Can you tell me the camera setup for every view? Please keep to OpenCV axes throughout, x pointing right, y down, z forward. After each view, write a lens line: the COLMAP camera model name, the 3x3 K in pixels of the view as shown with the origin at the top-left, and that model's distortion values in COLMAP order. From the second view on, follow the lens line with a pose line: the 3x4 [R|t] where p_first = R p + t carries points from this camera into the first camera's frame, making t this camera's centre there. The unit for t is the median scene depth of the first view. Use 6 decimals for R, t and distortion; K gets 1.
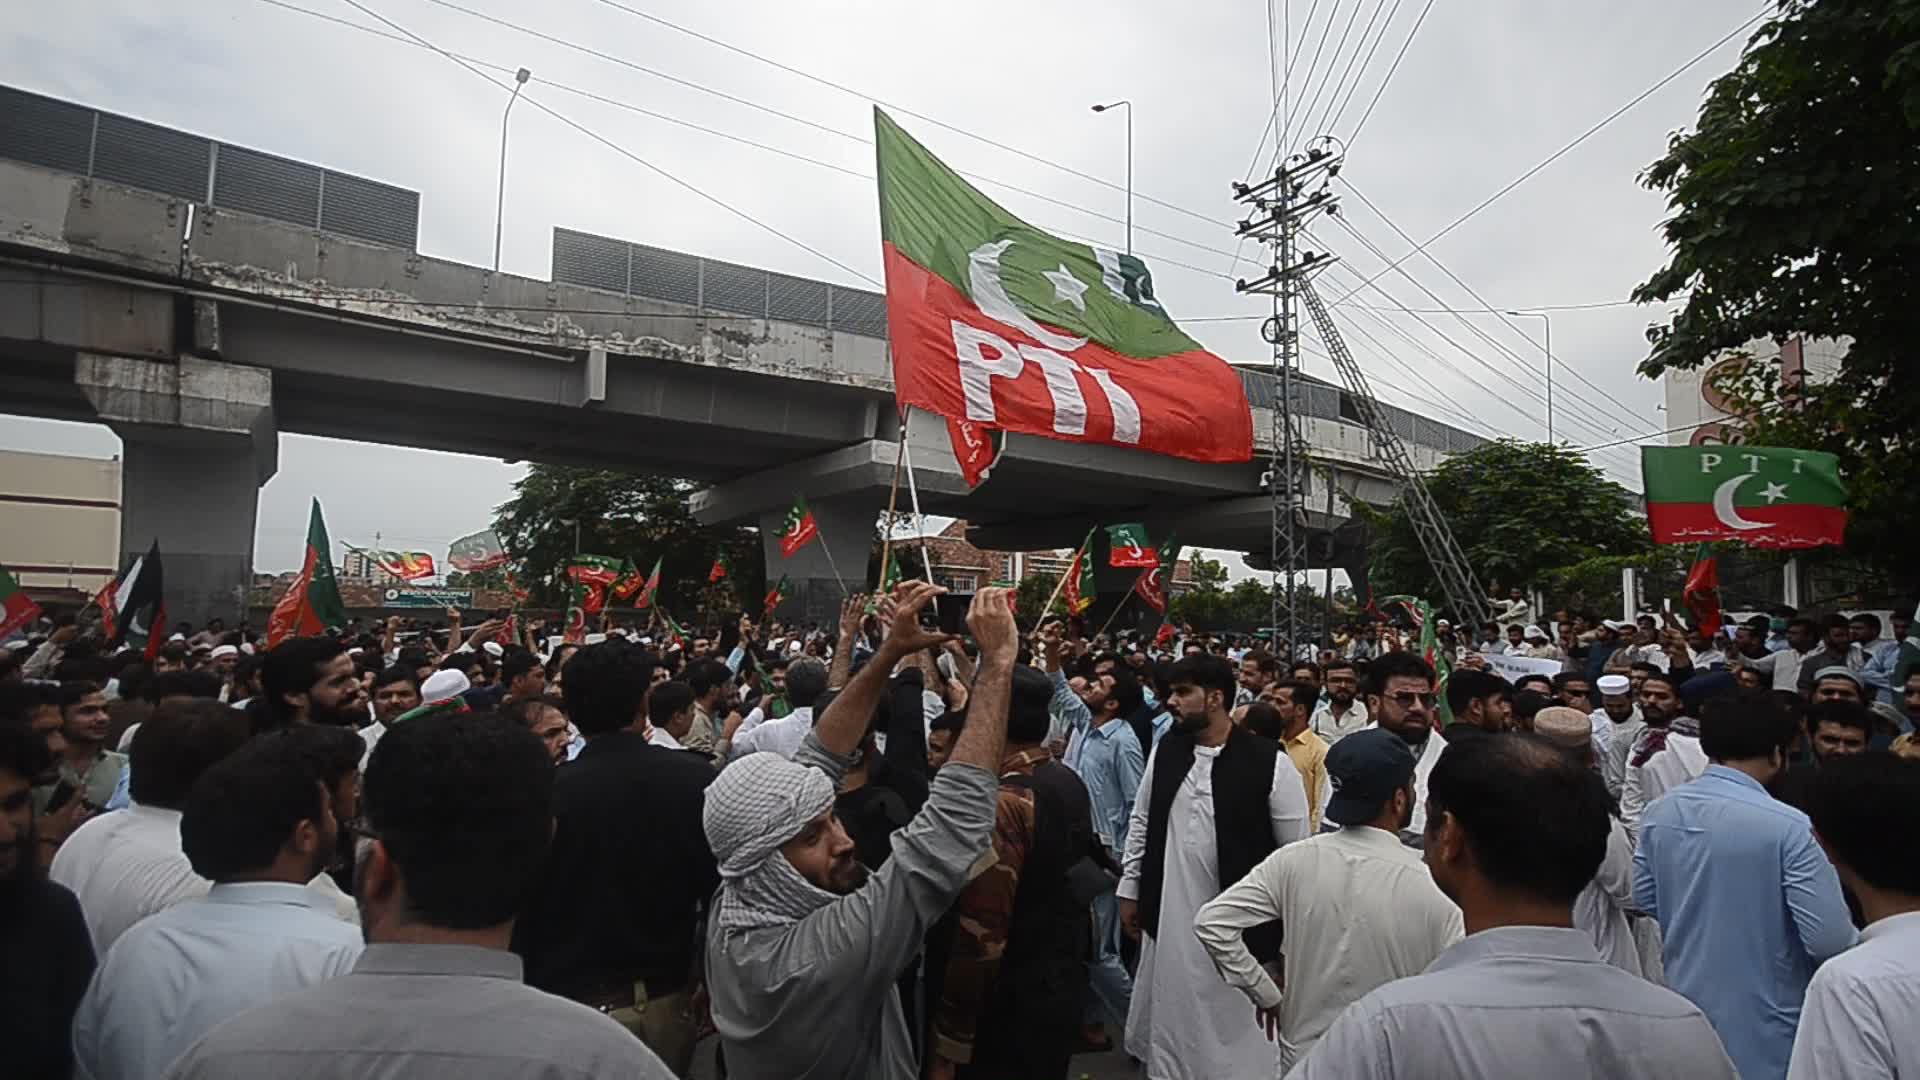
lens RADIAL K [[841.2, 0, 981.2], [0, 841.2, 554.0], [0, 0, 1]] dist [0.011581, -0.010942]
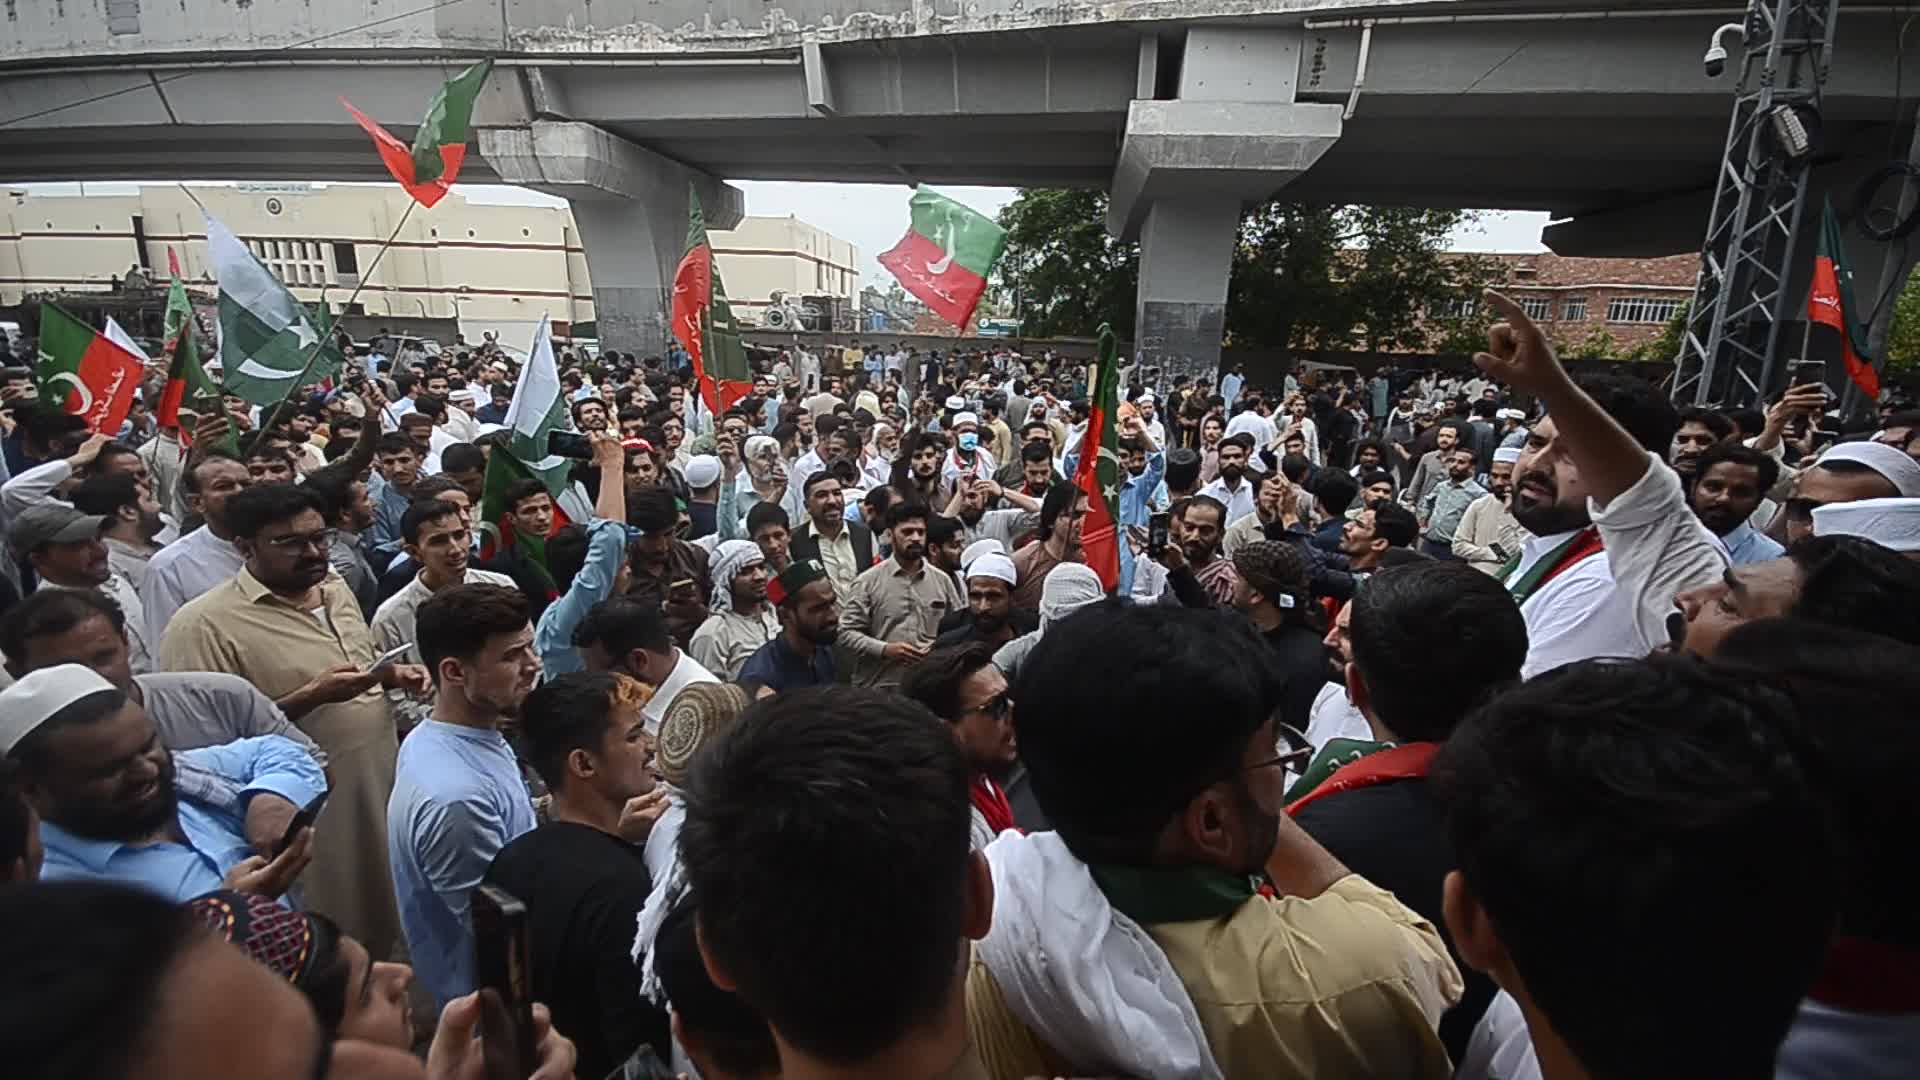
lens RADIAL K [[829.5, 0, 982.5], [0, 829.5, 559.8], [0, 0, 1]] dist [0.012693, -0.014529]
pose [[0.709857, 0.197412, -0.676115, 0.401912], [0.026050, 0.951904, 0.305287, 0.021144], [0.703864, -0.234323, 0.670573, 0.396214]]
